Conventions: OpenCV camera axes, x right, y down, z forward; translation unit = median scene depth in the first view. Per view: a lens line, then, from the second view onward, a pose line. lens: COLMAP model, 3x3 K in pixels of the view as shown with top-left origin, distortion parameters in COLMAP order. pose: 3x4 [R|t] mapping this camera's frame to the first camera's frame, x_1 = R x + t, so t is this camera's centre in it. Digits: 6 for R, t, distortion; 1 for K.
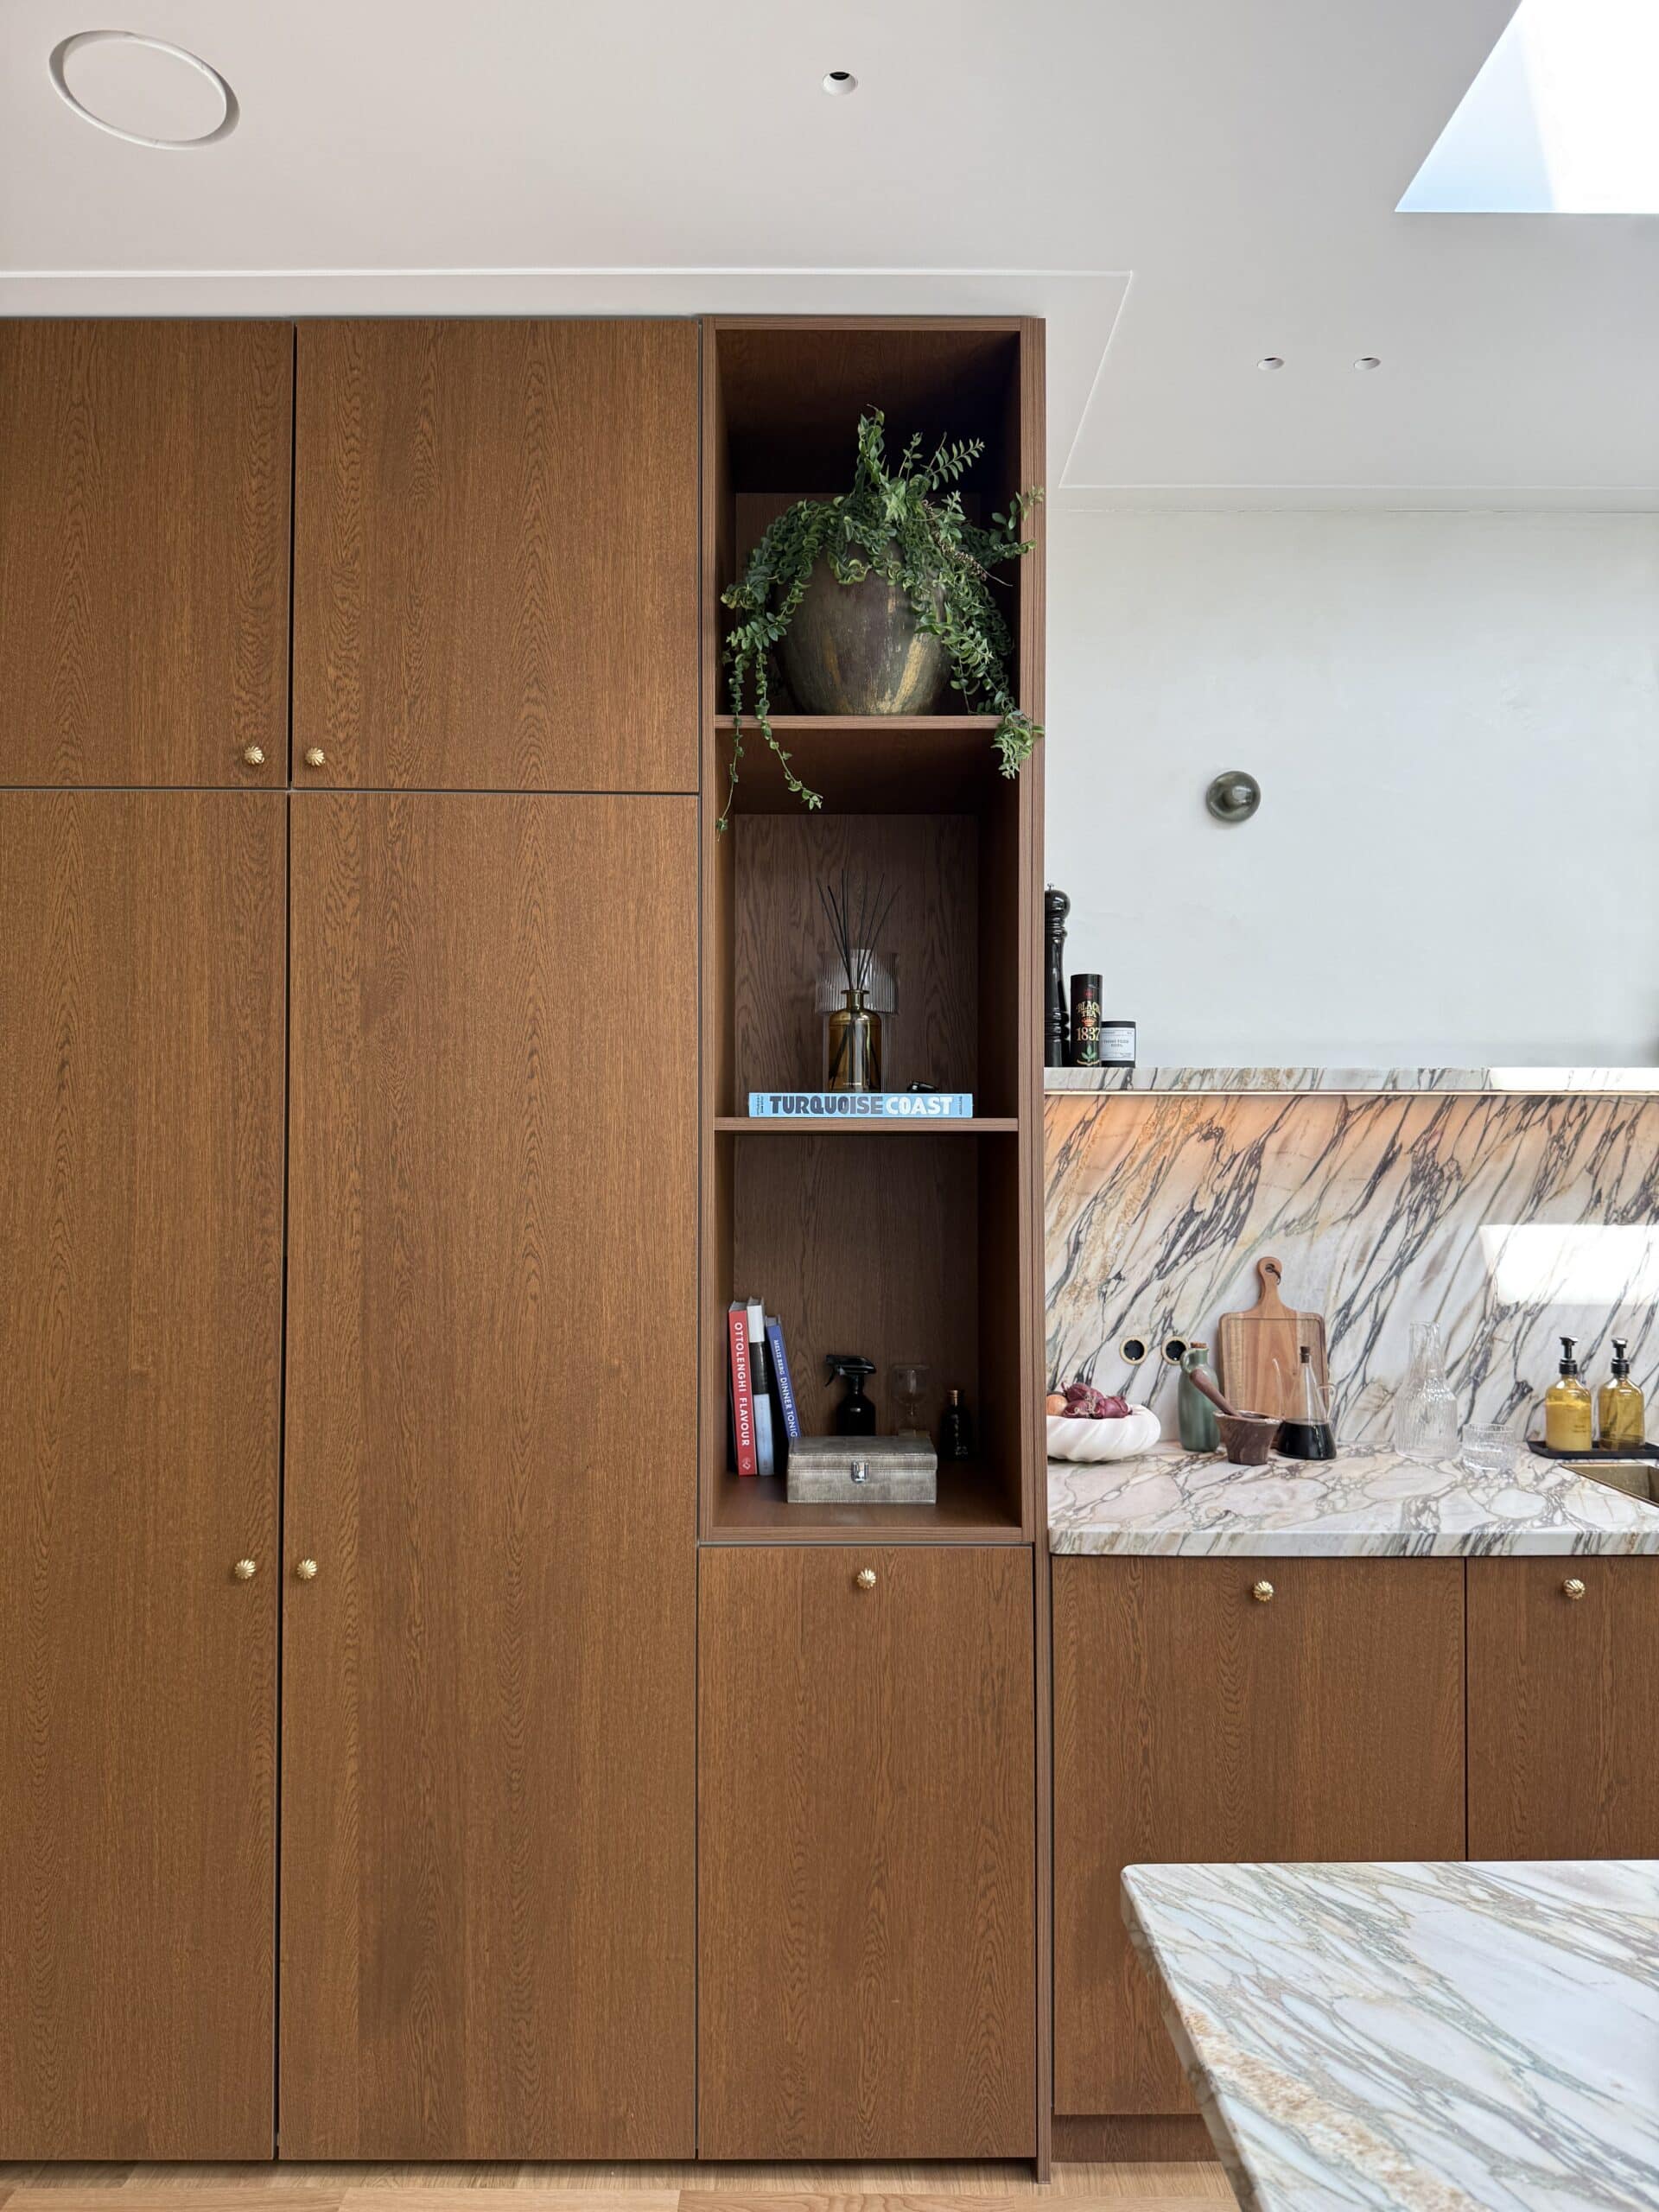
lens RADIAL K [[1592.5, 0, 829.5], [0, 1592.5, 1106.0], [0, 0, 1]] dist [0.055303, -0.114596]
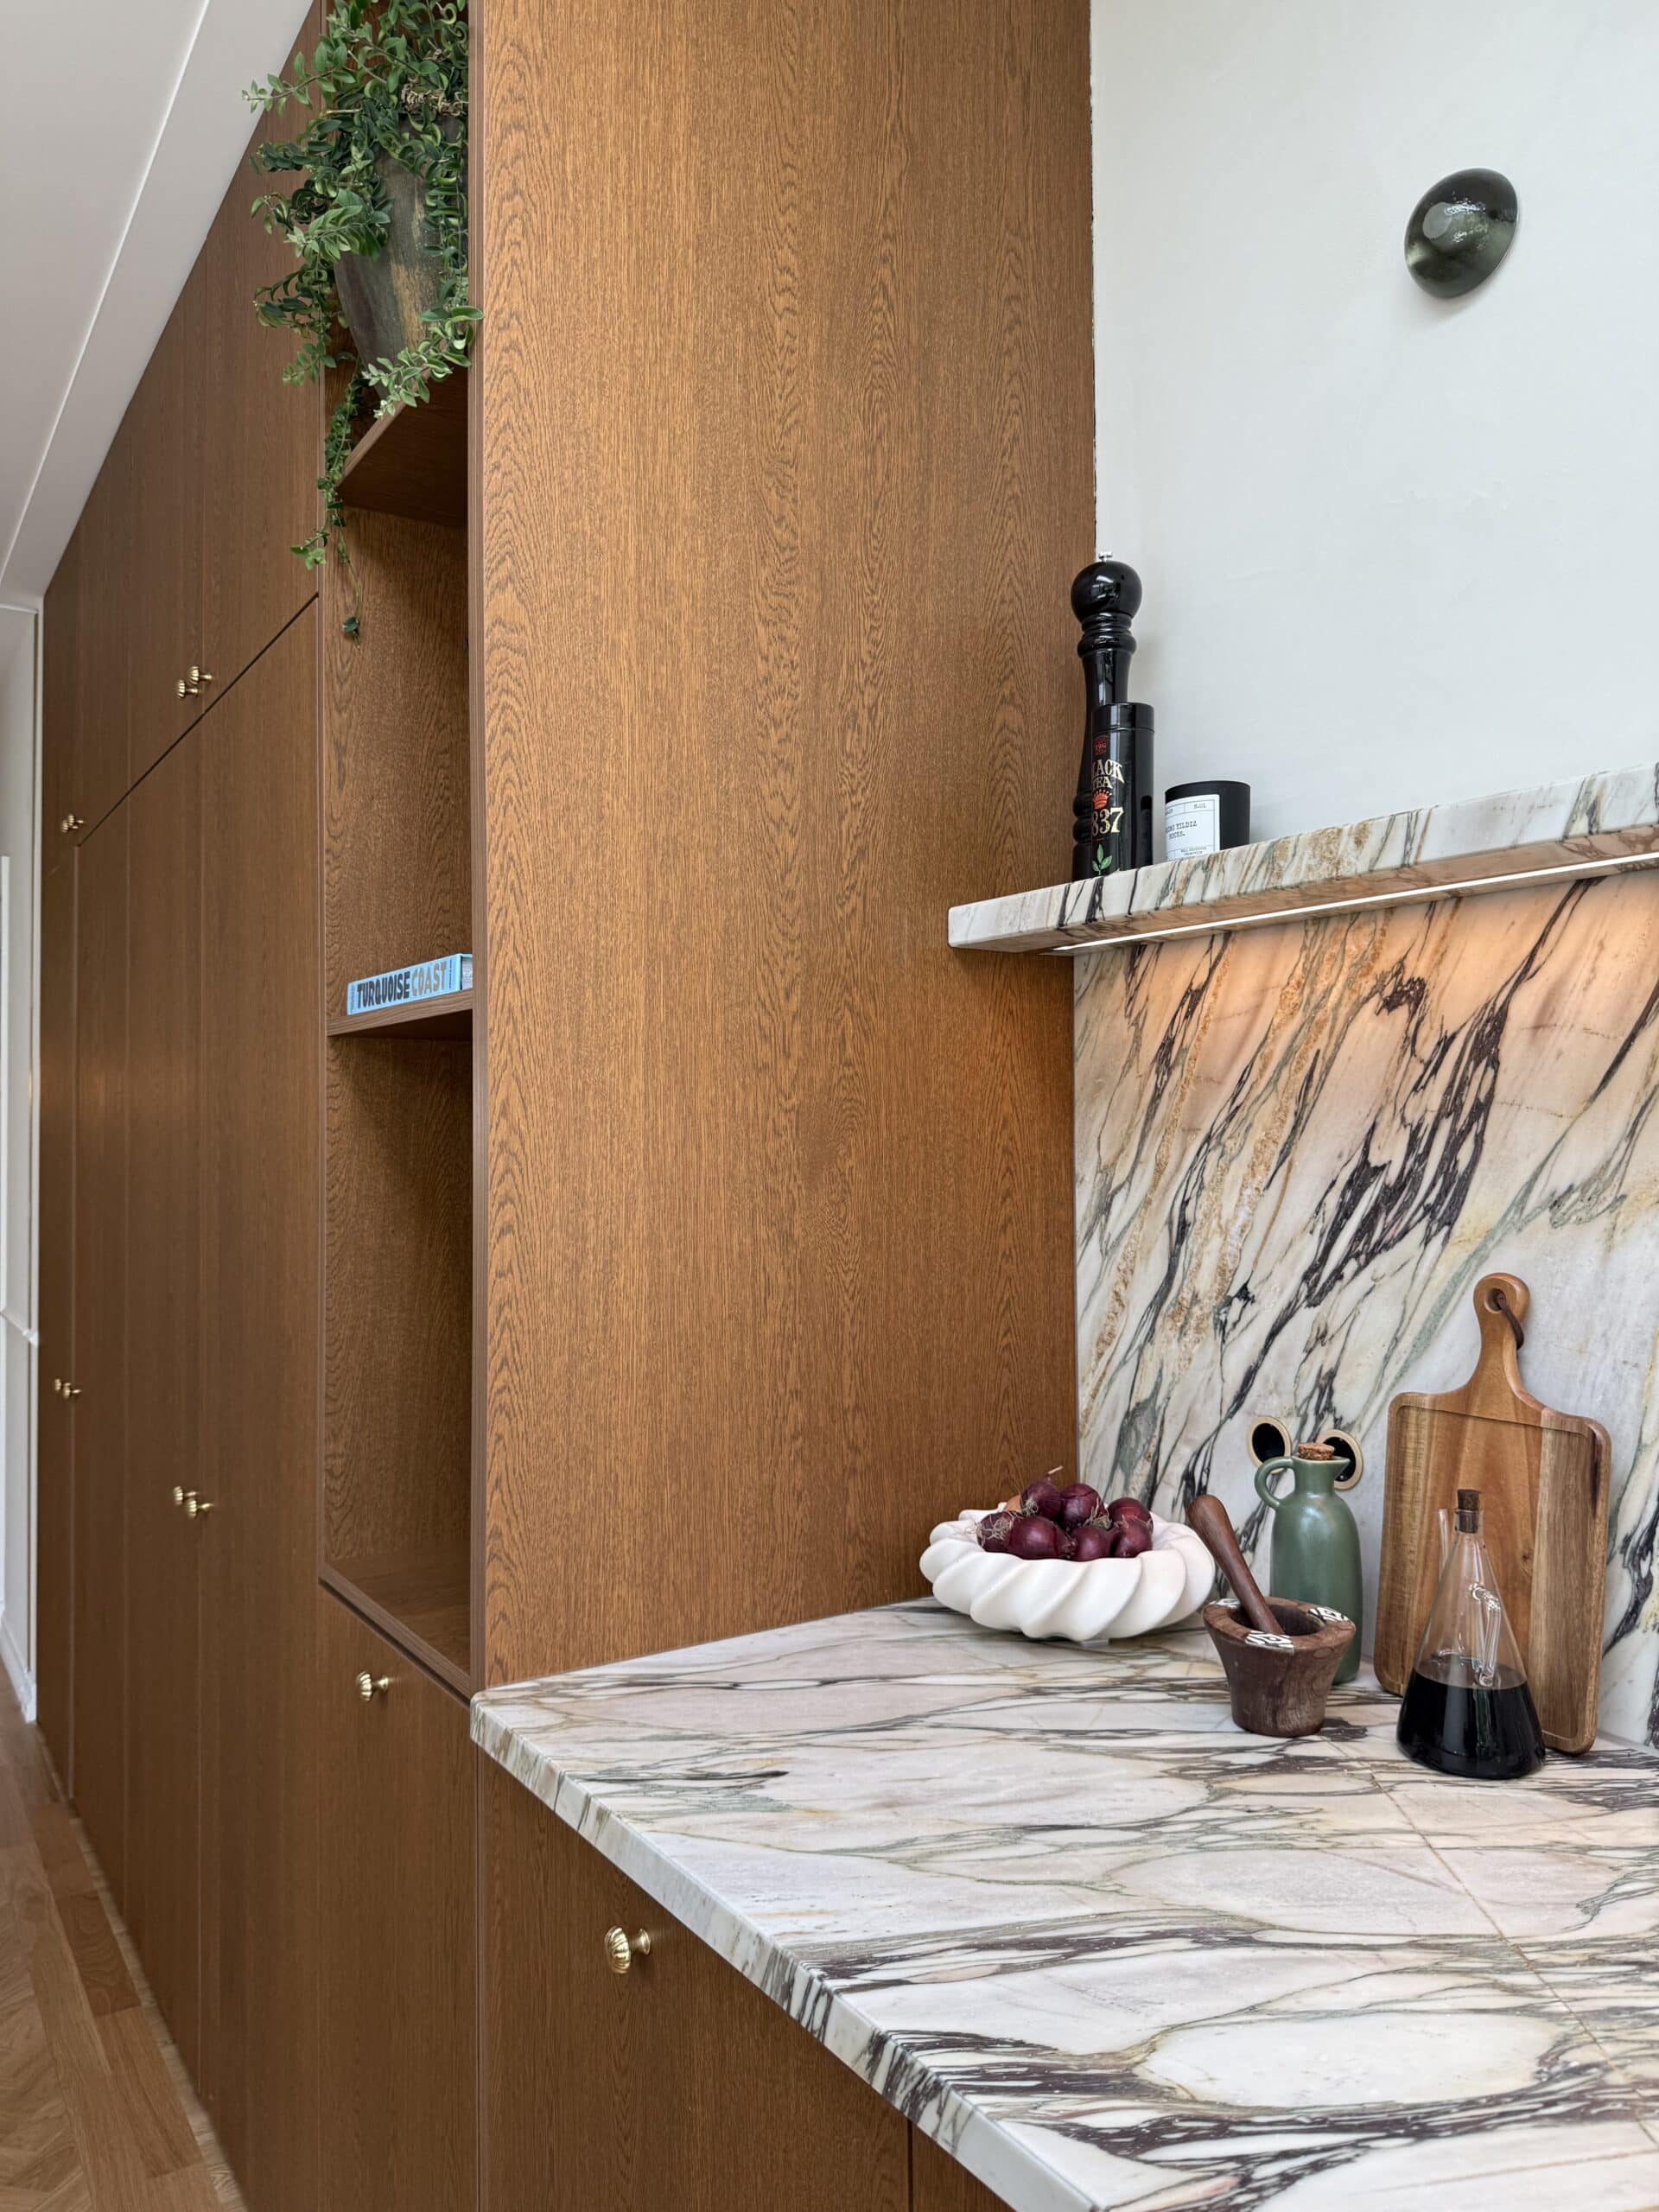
lens RADIAL K [[1592.5, 0, 829.5], [0, 1592.5, 1106.0], [0, 0, 1]] dist [0.055303, -0.114596]
pose [[0.520460, -0.023737, -0.853556, 0.544794], [0.031071, 0.999478, -0.008849, 0.048113], [0.853320, -0.021915, 0.520926, 0.626955]]
